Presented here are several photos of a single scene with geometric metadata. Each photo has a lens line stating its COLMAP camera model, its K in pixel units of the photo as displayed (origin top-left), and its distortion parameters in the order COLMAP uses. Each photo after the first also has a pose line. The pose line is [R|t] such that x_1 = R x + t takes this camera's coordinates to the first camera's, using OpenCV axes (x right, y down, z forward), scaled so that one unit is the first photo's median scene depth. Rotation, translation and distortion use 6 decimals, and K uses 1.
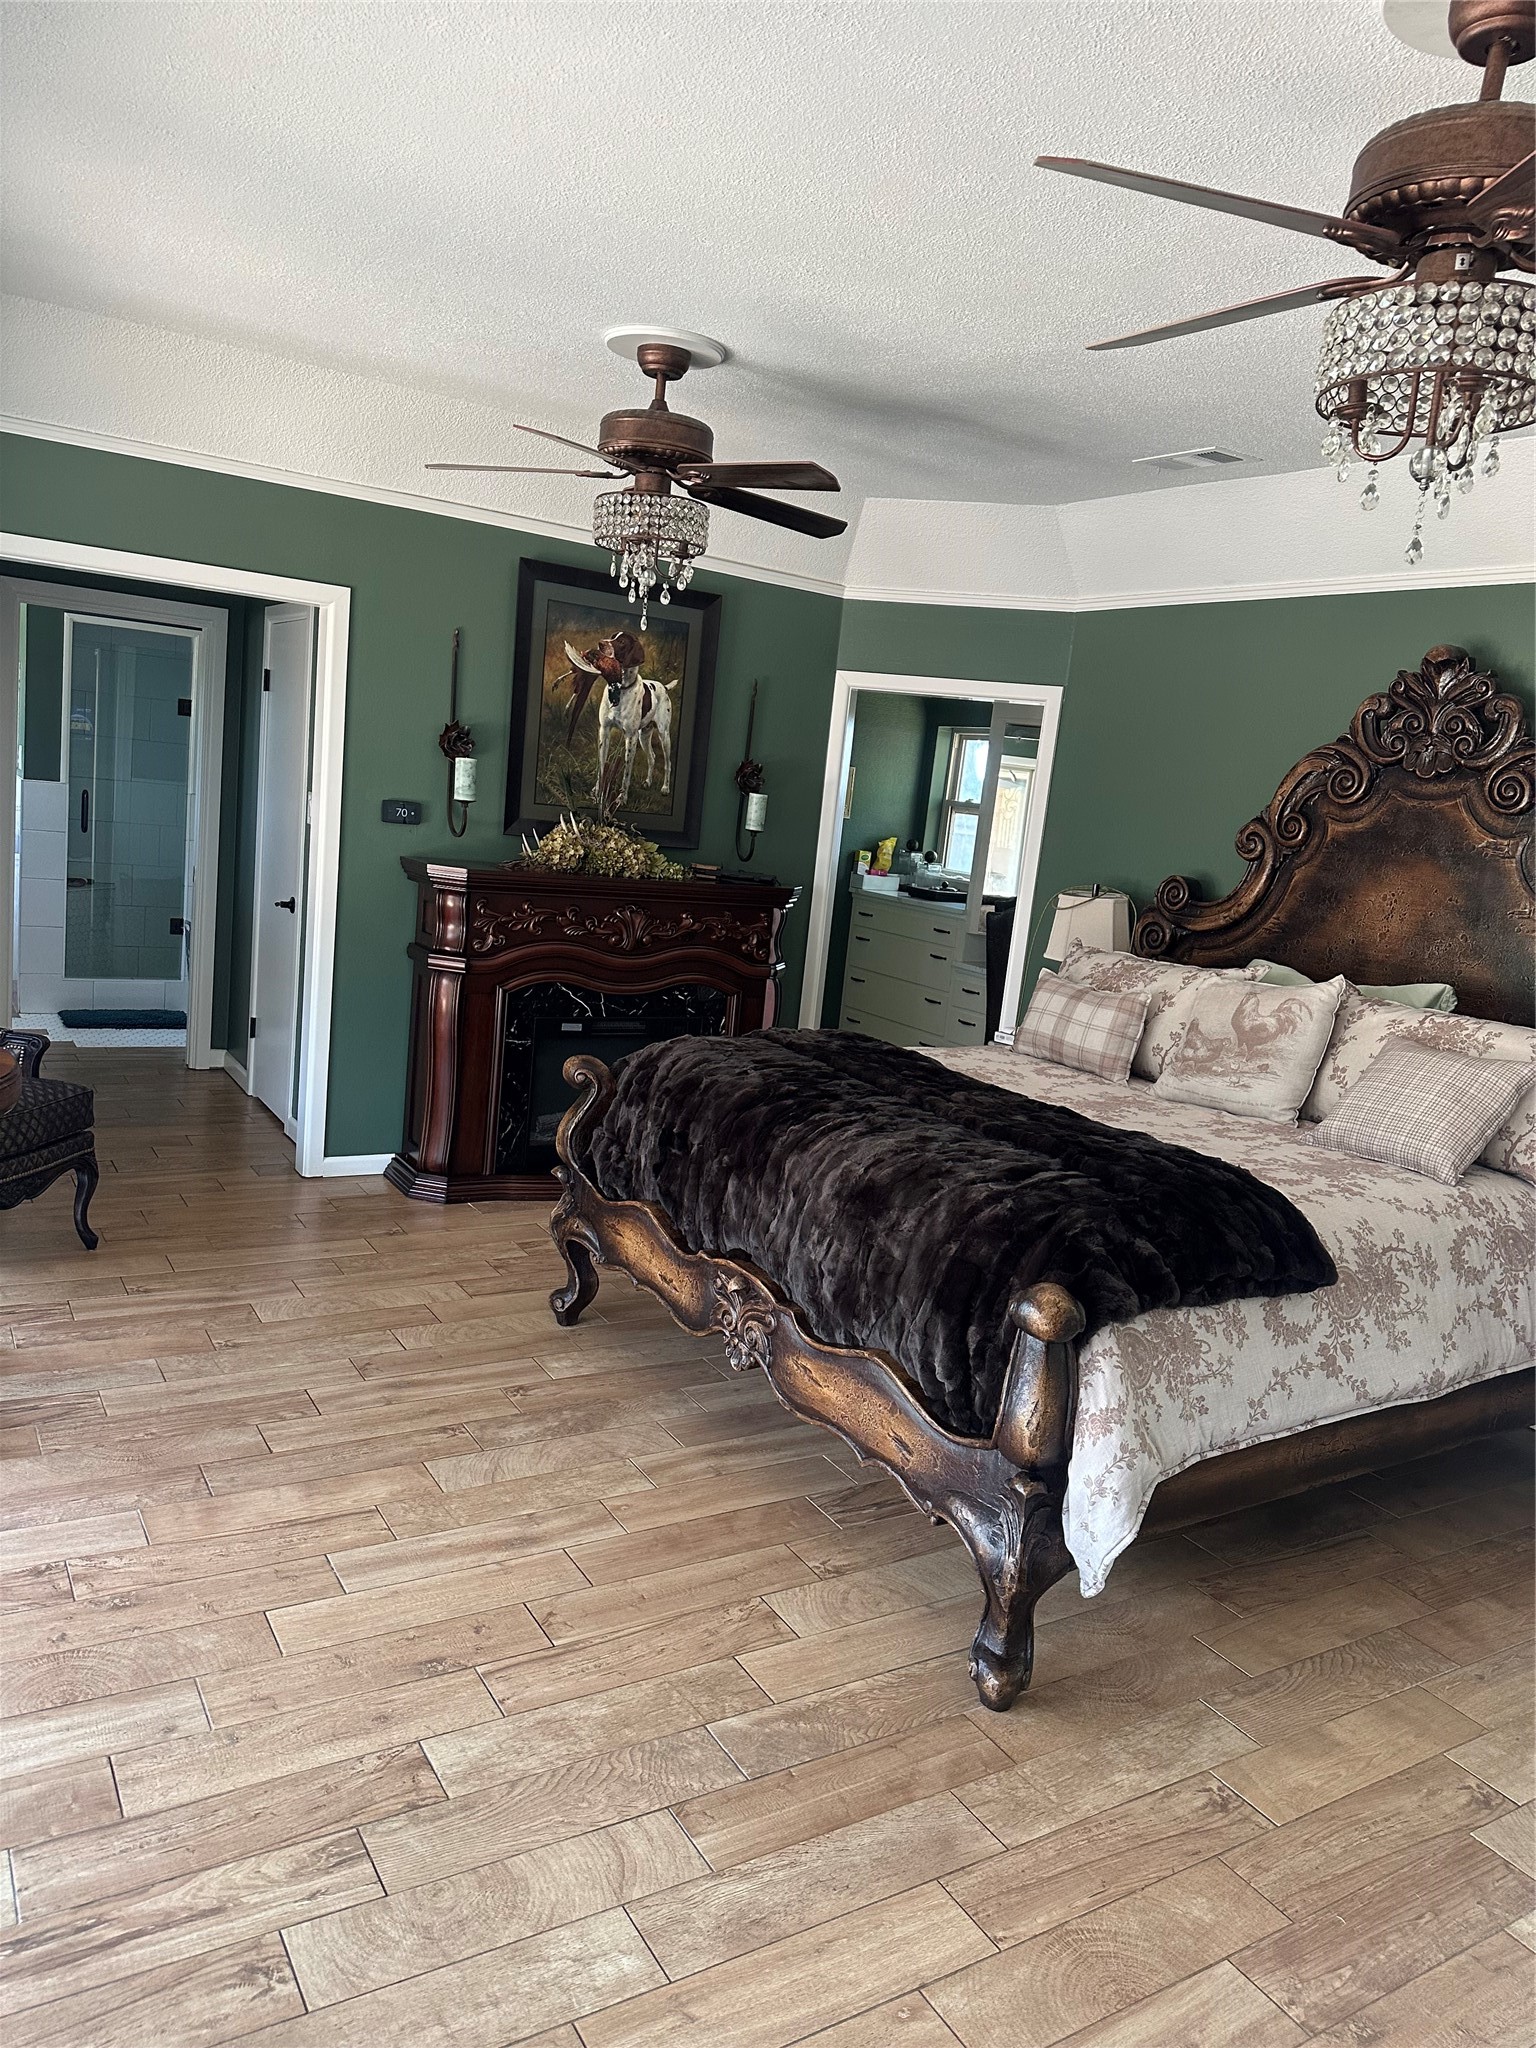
lens RADIAL K [[1442.1, 0, 768.0], [0, 1442.1, 1024.0], [0, 0, 1]] dist [0.166763, -0.282841]
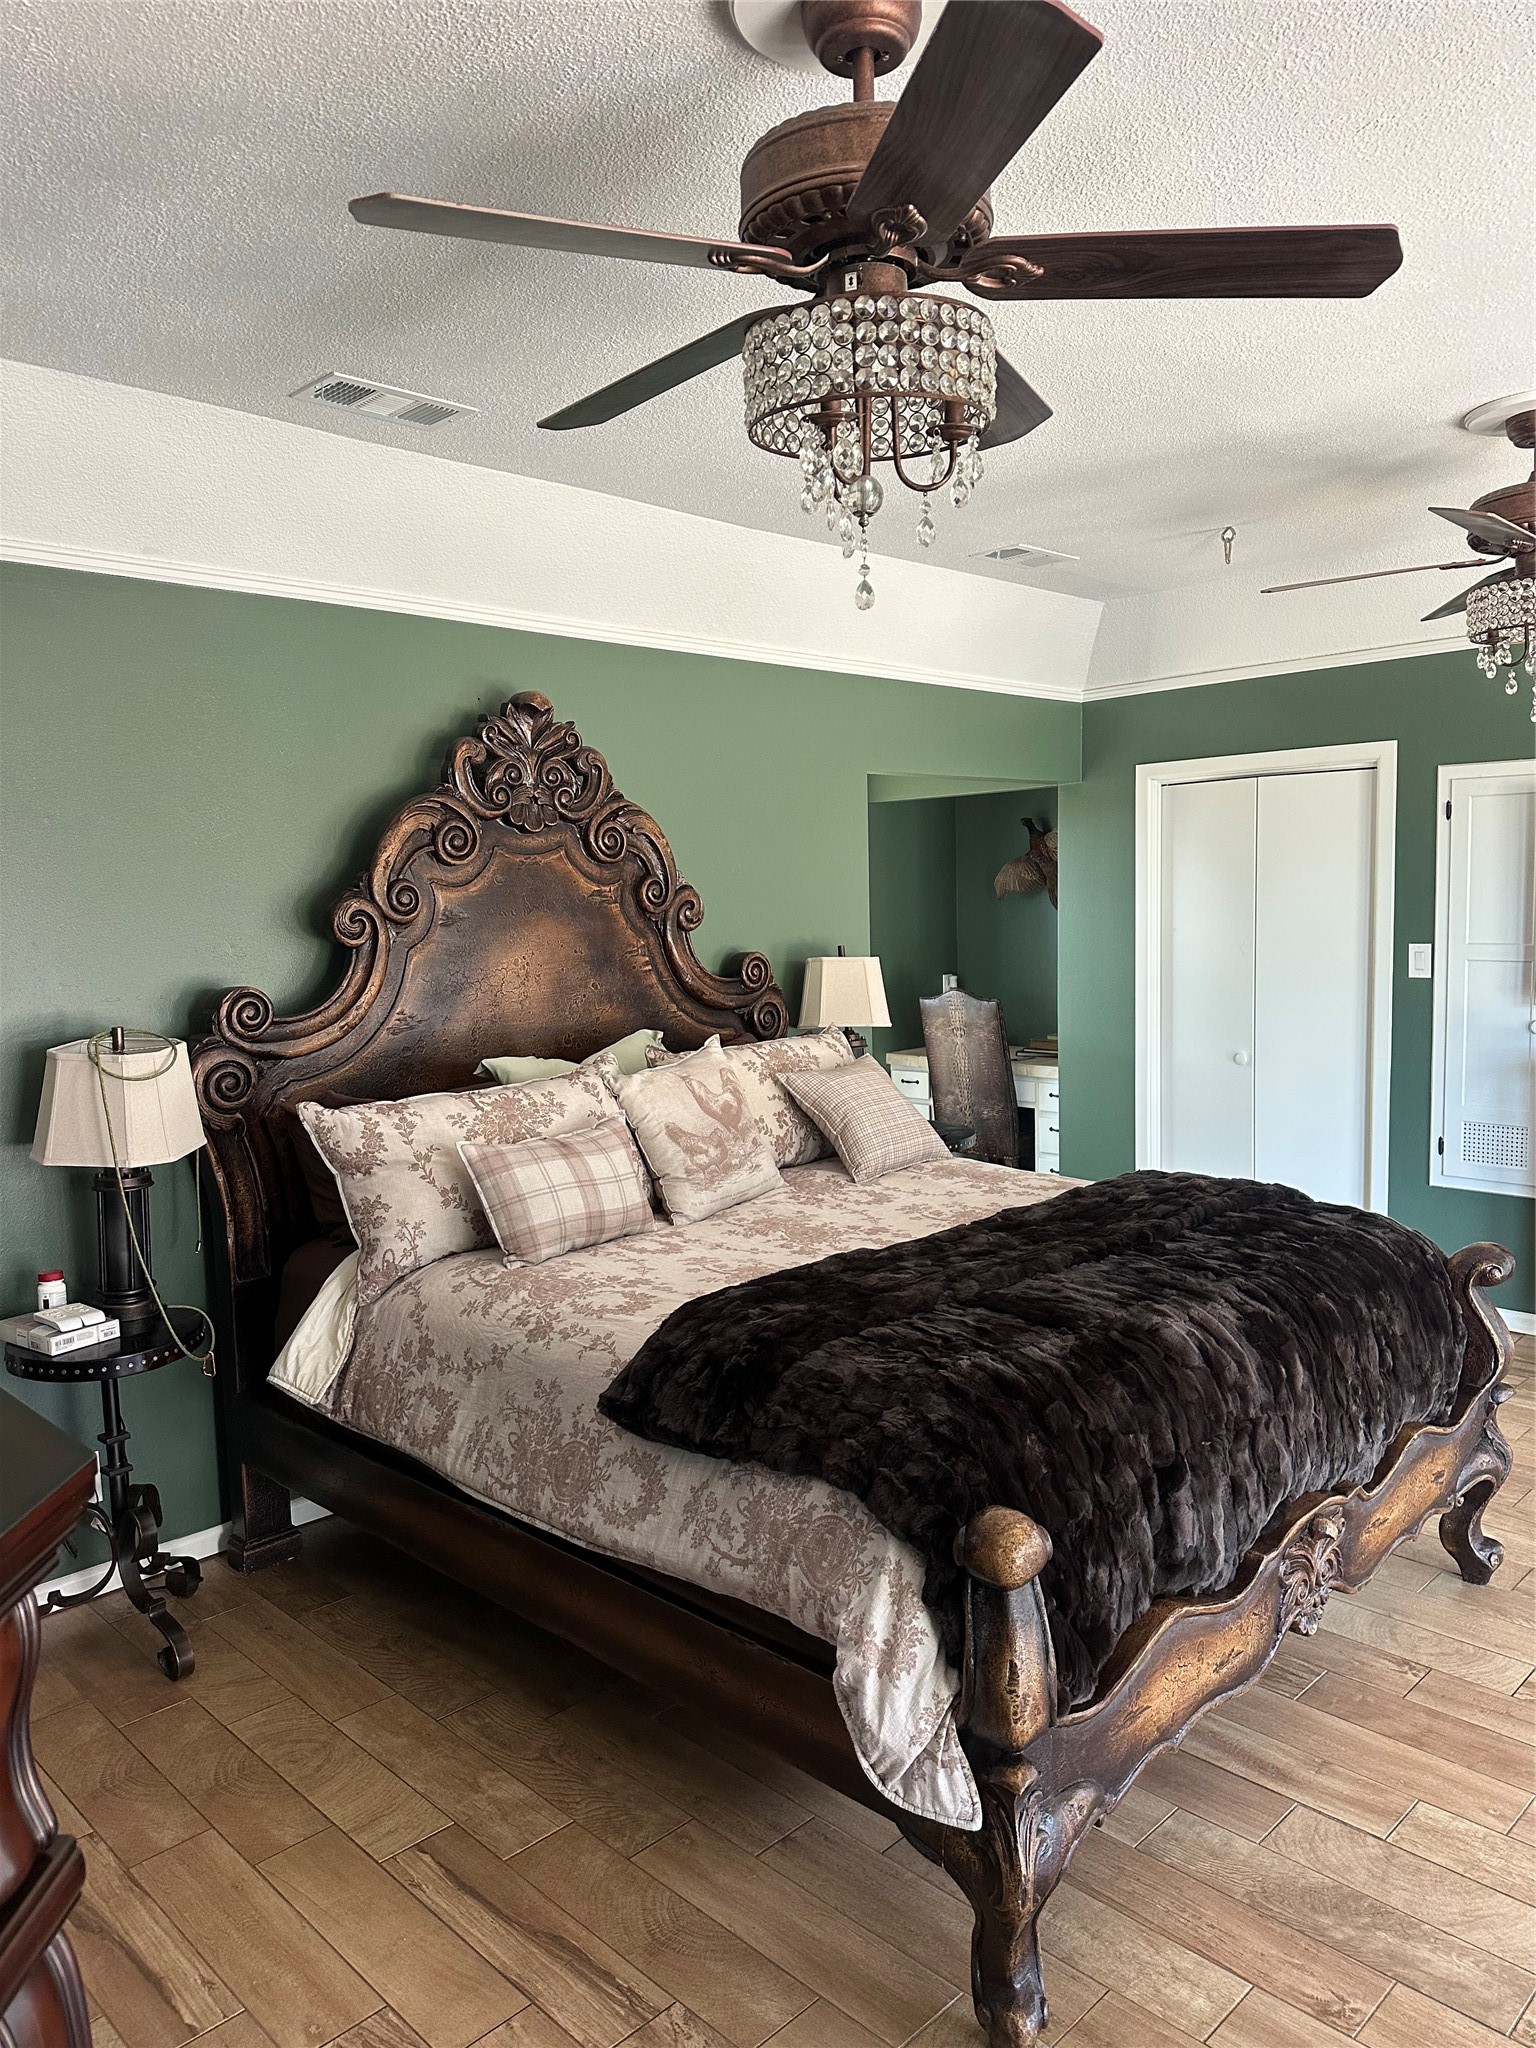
lens RADIAL K [[1442.1, 0, 768.0], [0, 1442.1, 1024.0], [0, 0, 1]] dist [0.166763, -0.282841]
pose [[-0.231544, -0.183274, 0.955405, -0.508902], [0.163550, 0.960782, 0.223942, -0.235240], [-0.958978, 0.208109, -0.192488, 1.074382]]
